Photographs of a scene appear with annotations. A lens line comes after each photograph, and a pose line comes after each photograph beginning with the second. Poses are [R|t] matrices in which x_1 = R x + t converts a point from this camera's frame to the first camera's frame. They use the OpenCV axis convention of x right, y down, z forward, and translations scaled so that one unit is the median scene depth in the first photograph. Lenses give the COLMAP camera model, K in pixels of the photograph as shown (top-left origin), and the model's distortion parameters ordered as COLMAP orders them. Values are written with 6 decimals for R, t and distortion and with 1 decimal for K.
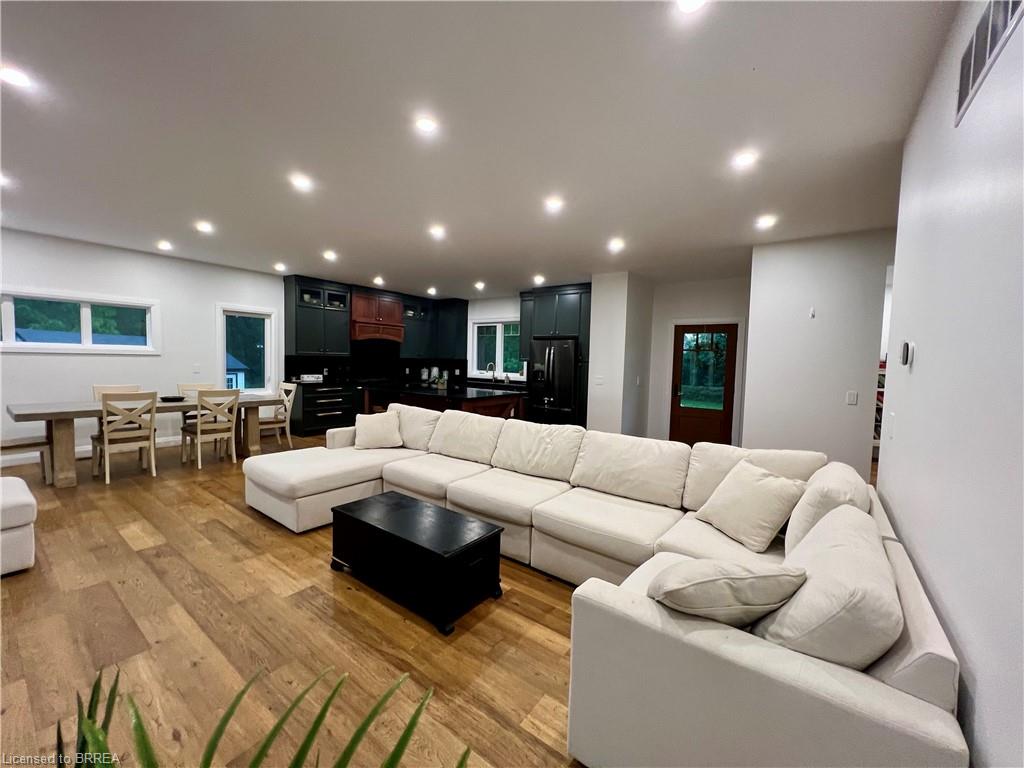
lens RADIAL K [[411.2, 0, 513.5], [0, 411.2, 380.7], [0, 0, 1]] dist [-0.001421, 0.000646]
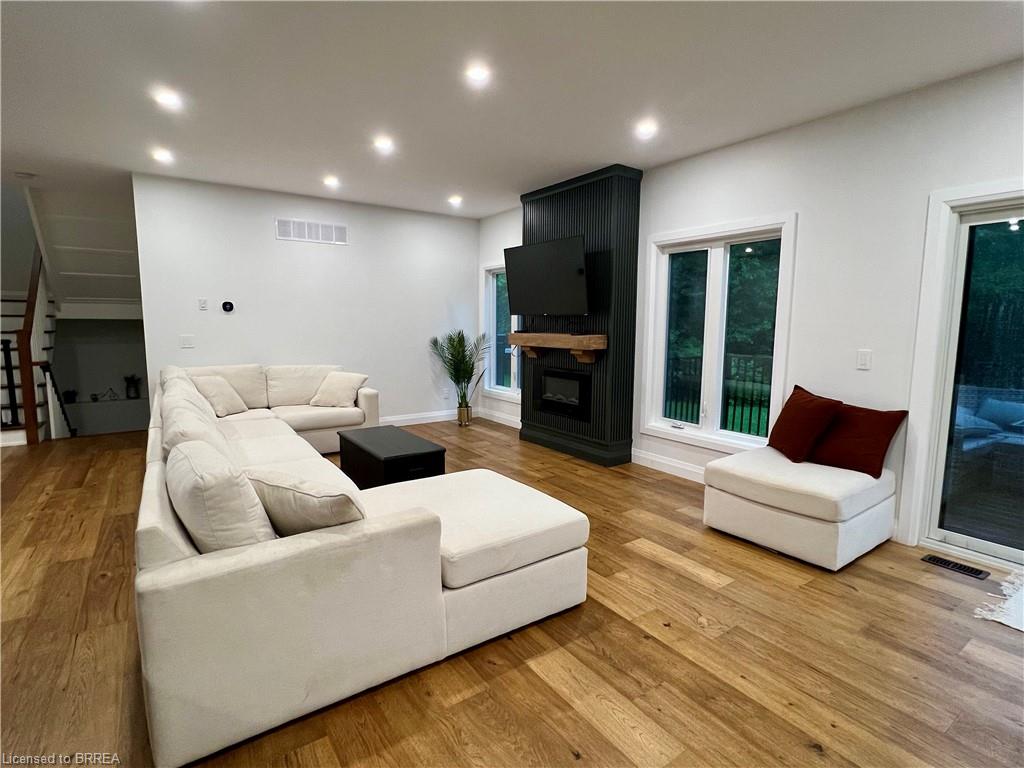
lens RADIAL K [[513.6, 0, 509.5], [0, 513.6, 381.0], [0, 0, 1]] dist [-0.005692, -0.001125]
pose [[-0.944857, -0.072234, 0.319416, -0.359599], [-0.016784, 0.984770, 0.173051, -0.042764], [-0.327052, 0.158147, -0.931680, 0.768590]]
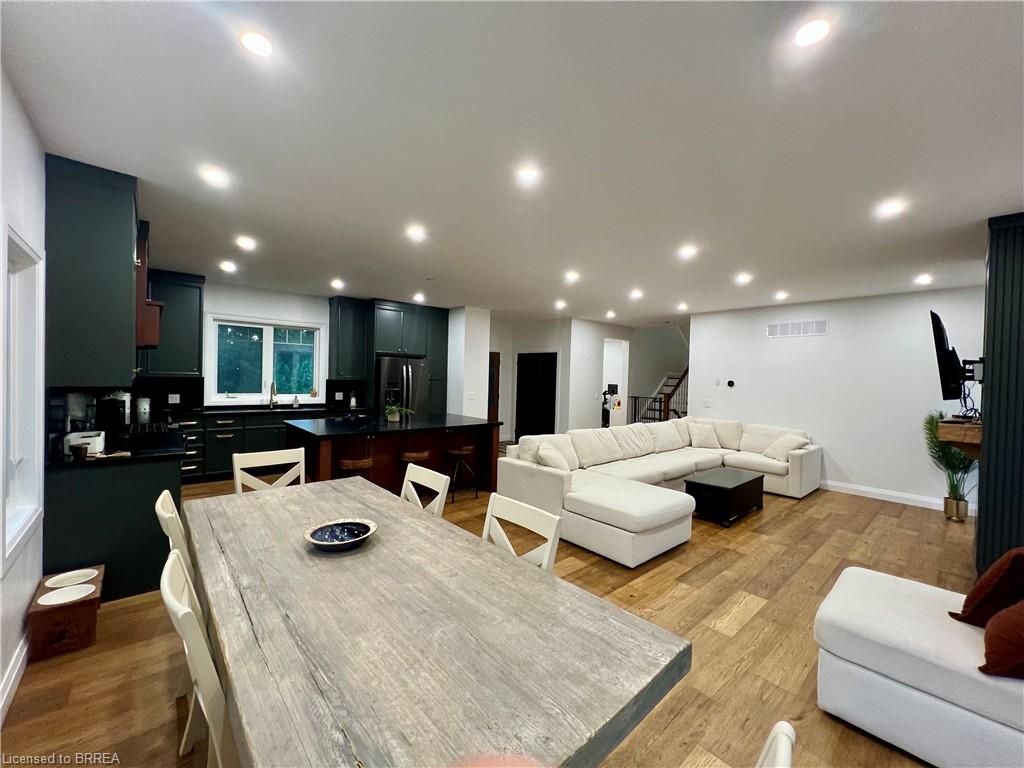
lens RADIAL K [[411.2, 0, 511.3], [0, 411.2, 378.3], [0, 0, 1]] dist [-0.001421, 0.000646]
pose [[0.208371, -0.028783, 0.977626, -0.738443], [0.028567, 0.999320, 0.023333, -0.060954], [-0.977633, 0.023066, 0.209051, 0.509771]]
